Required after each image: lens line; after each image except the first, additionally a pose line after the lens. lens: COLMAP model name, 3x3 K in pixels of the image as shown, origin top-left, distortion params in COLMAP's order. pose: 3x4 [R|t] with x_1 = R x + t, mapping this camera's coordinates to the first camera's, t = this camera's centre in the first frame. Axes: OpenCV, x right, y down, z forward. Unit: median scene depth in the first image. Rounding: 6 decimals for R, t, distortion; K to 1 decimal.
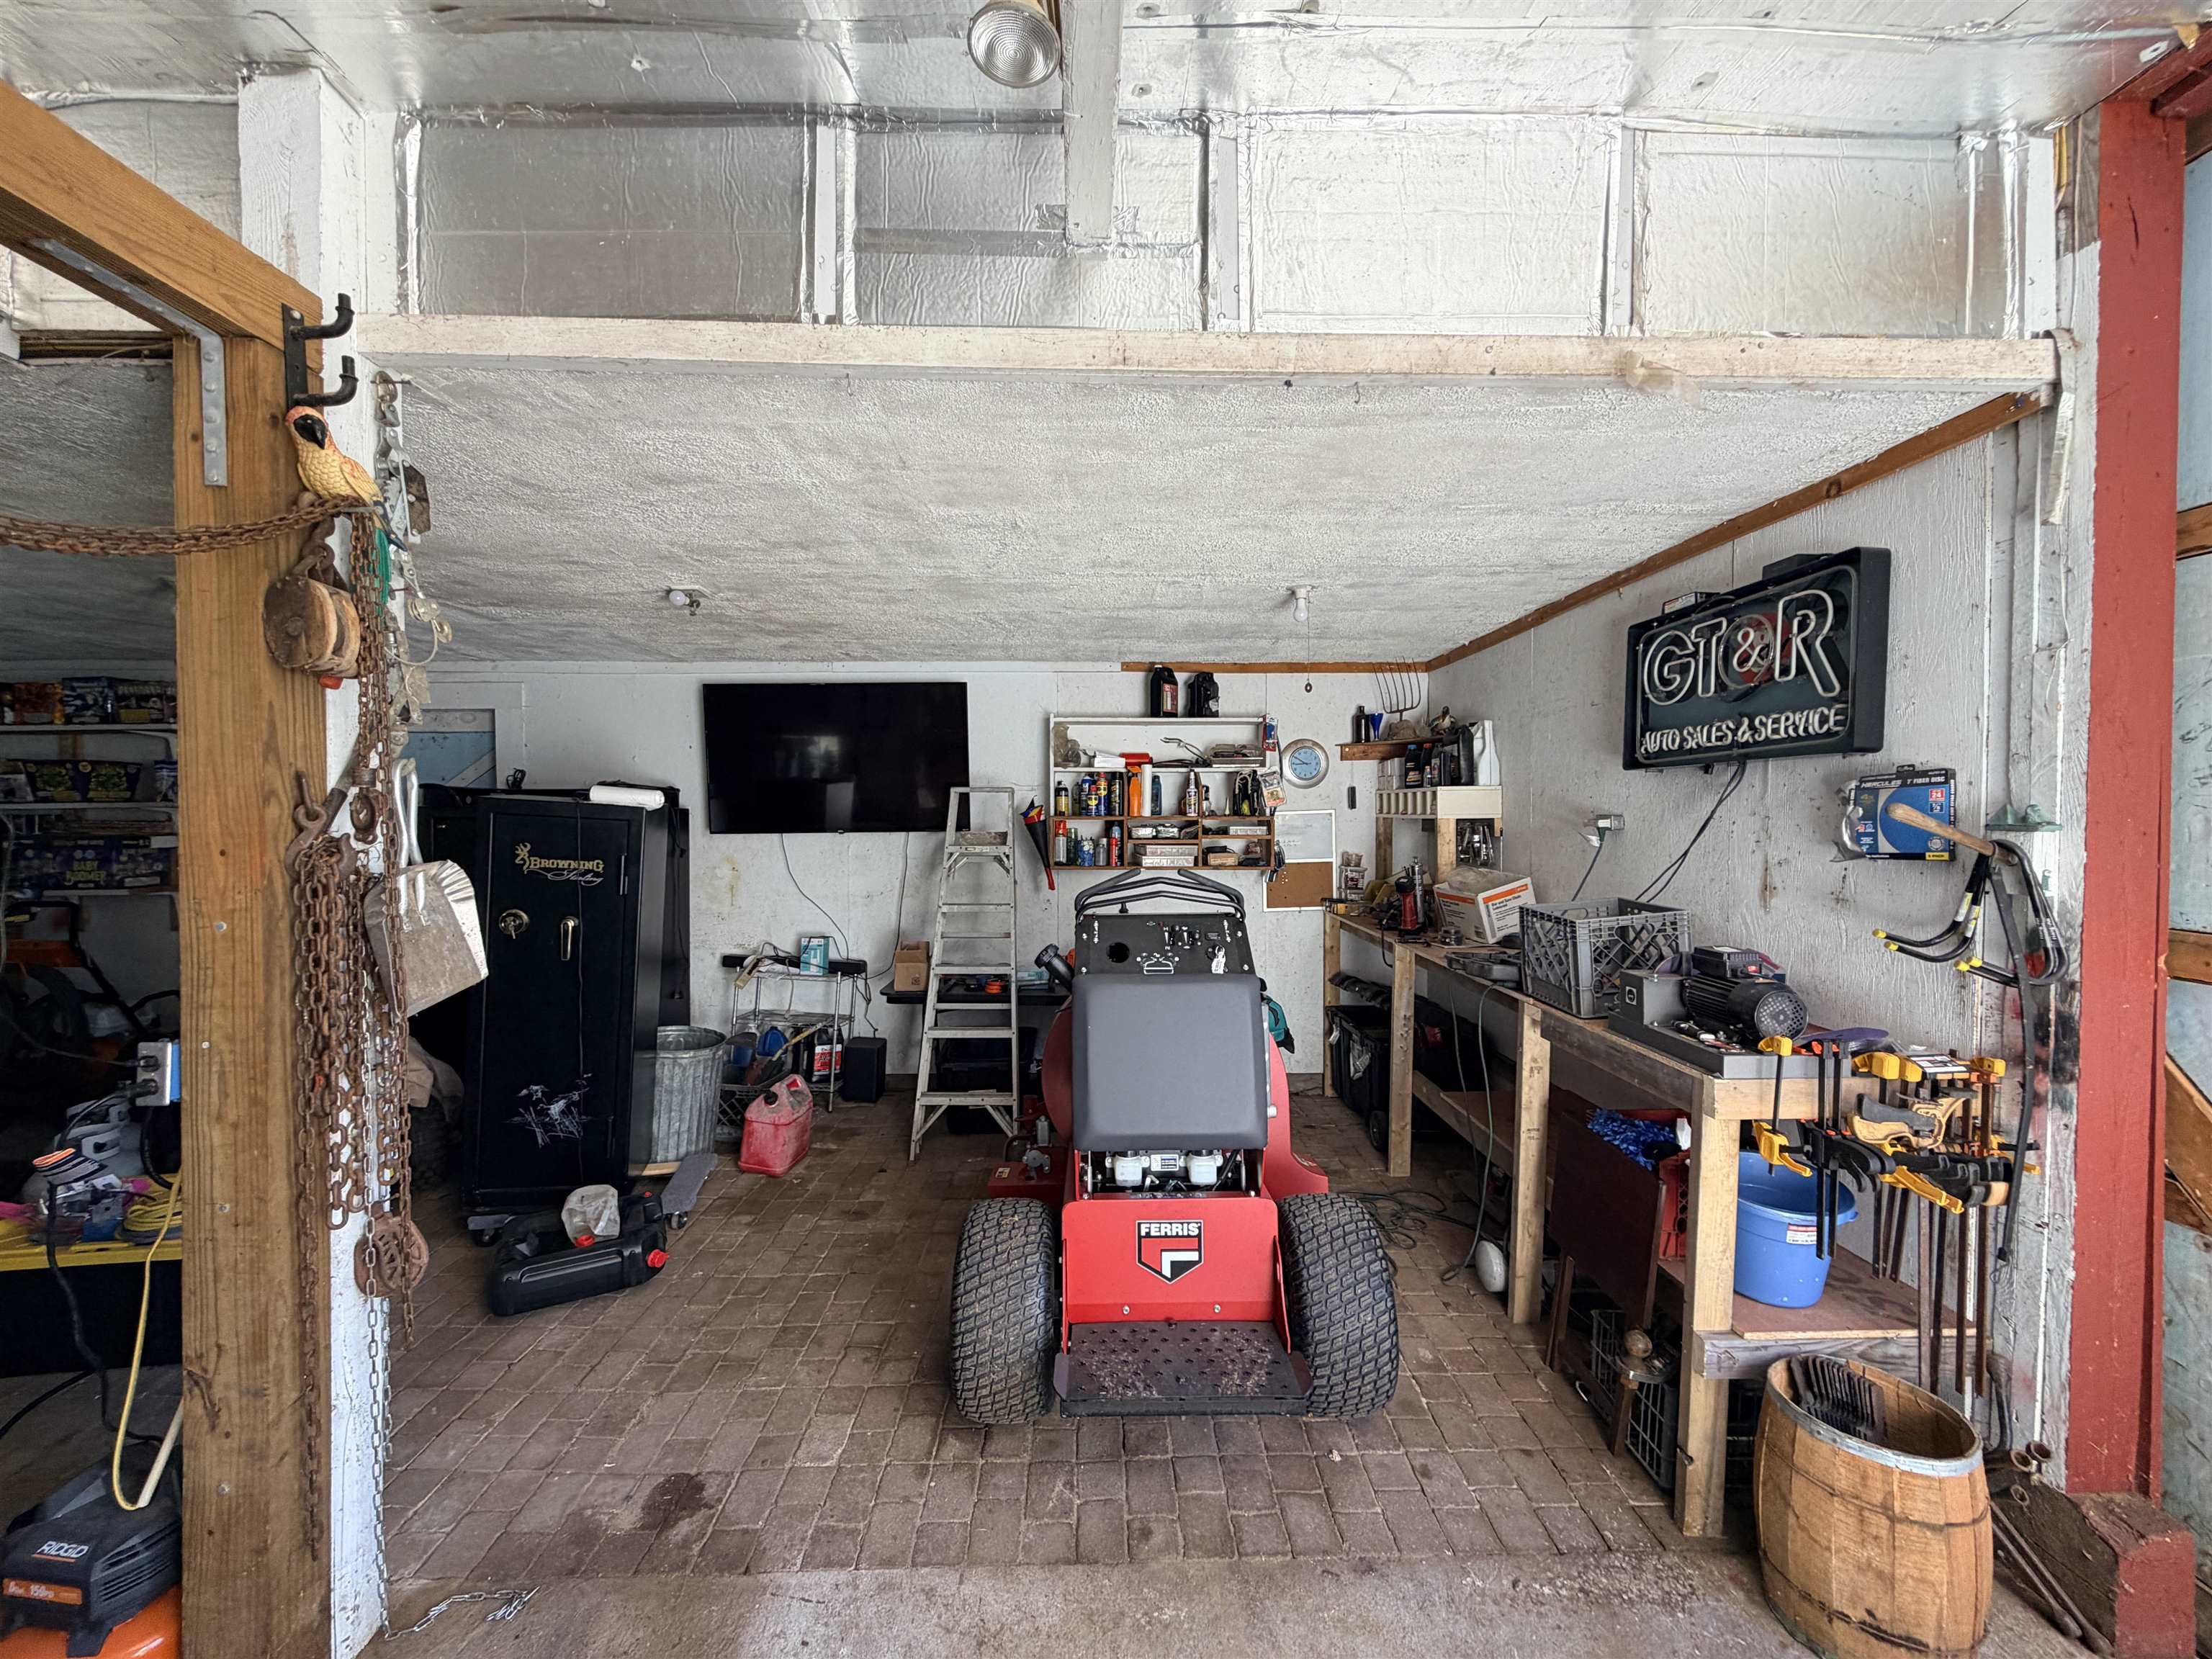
lens RADIAL K [[880.2, 0, 1106.7], [0, 880.2, 835.5], [0, 0, 1]] dist [-0.002169, 0.000634]
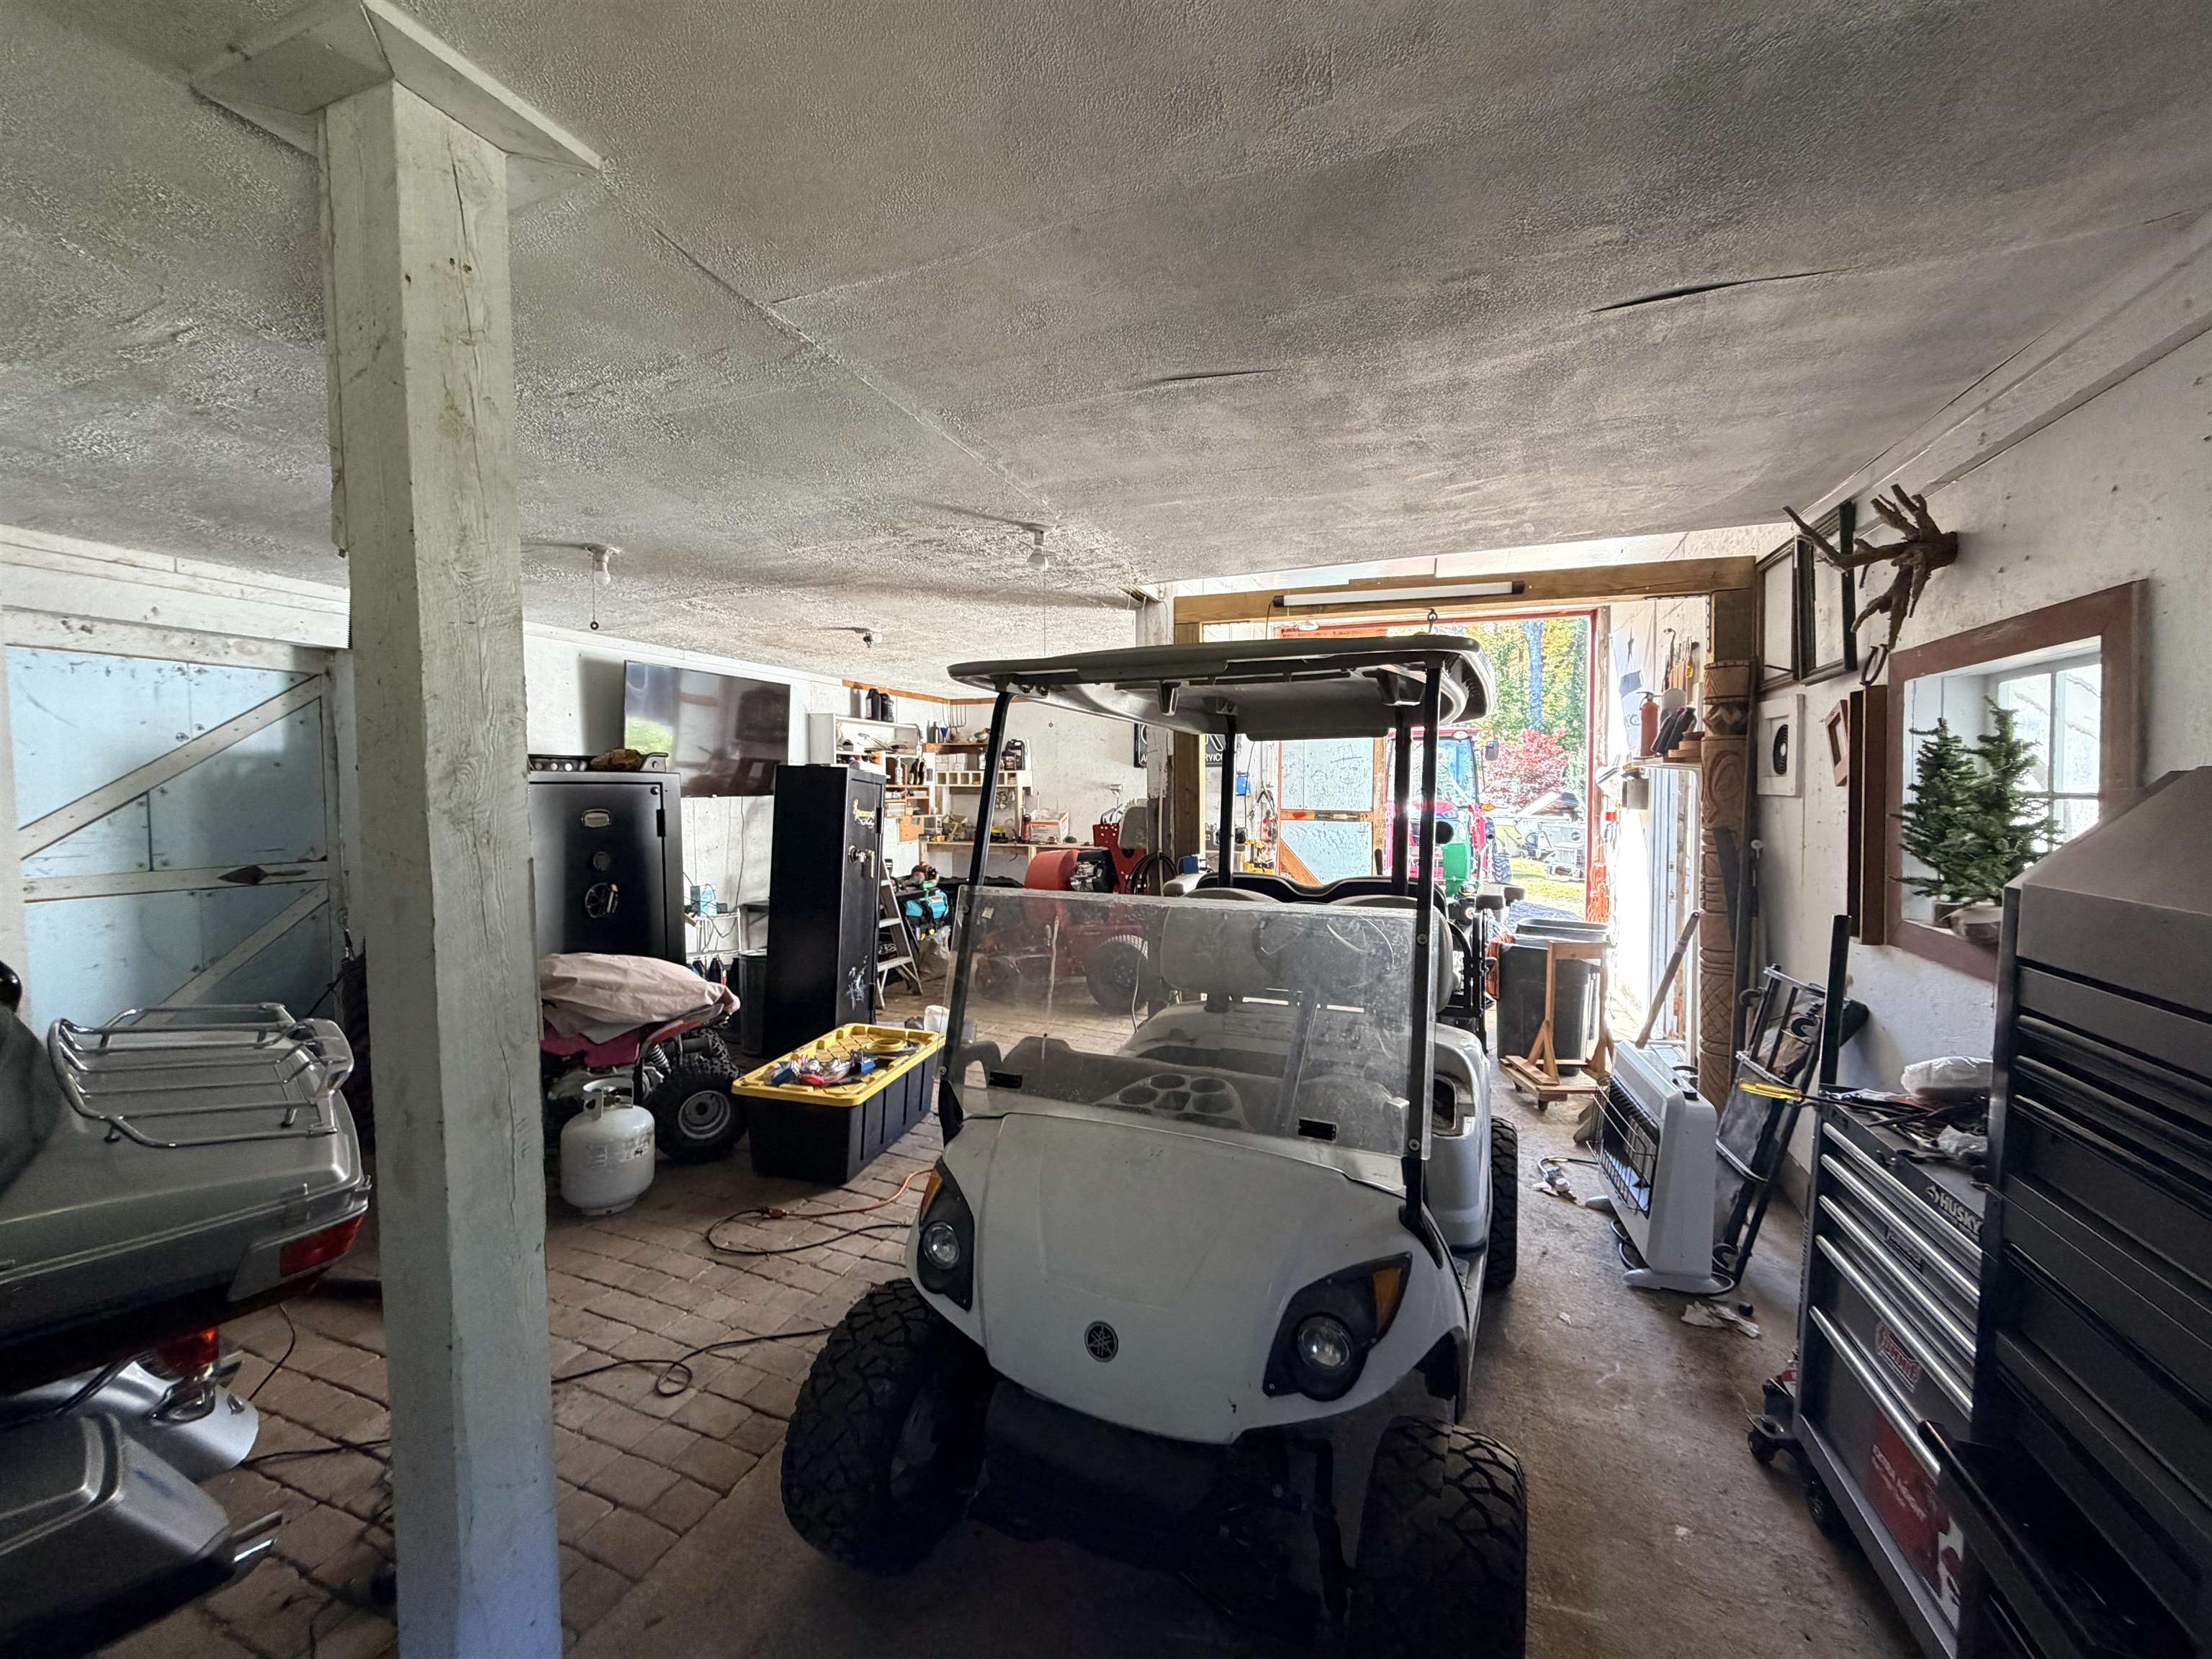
lens RADIAL K [[880.2, 0, 1107.3], [0, 880.2, 828.9], [0, 0, 1]] dist [-0.002169, 0.000634]
pose [[0.372965, -0.040146, 0.926977, -1.222678], [0.023257, 0.999154, 0.033914, 0.012106], [-0.927554, 0.008910, 0.373583, 0.048724]]
